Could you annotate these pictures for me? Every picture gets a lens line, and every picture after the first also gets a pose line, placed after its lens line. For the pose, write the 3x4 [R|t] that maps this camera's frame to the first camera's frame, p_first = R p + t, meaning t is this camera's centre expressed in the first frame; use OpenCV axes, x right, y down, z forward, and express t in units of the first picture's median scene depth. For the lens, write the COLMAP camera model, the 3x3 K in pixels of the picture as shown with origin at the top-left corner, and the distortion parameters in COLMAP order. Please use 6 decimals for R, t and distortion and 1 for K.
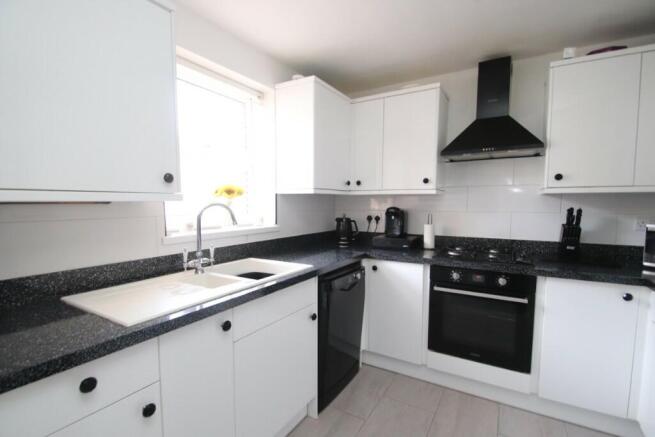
lens RADIAL K [[303.4, 0, 329.2], [0, 303.4, 227.5], [0, 0, 1]] dist [0.017511, -0.018817]
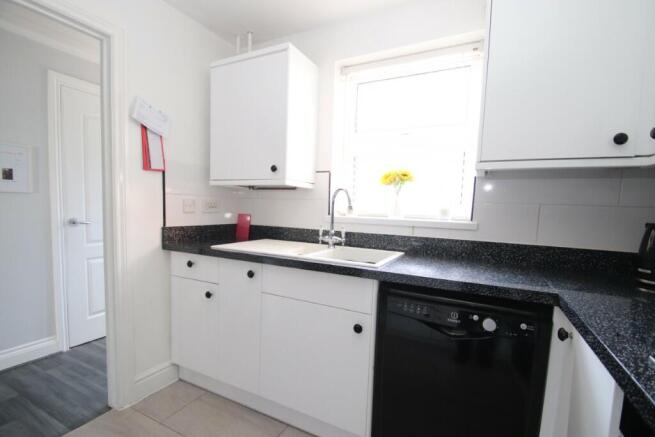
lens RADIAL K [[304.4, 0, 324.0], [0, 304.4, 229.6], [0, 0, 1]] dist [0.014705, -0.019271]
pose [[0.061886, 0.081618, -0.994741, 0.738541], [-0.100295, 0.992115, 0.075163, -0.012015], [0.993031, 0.095116, 0.069584, 0.866787]]
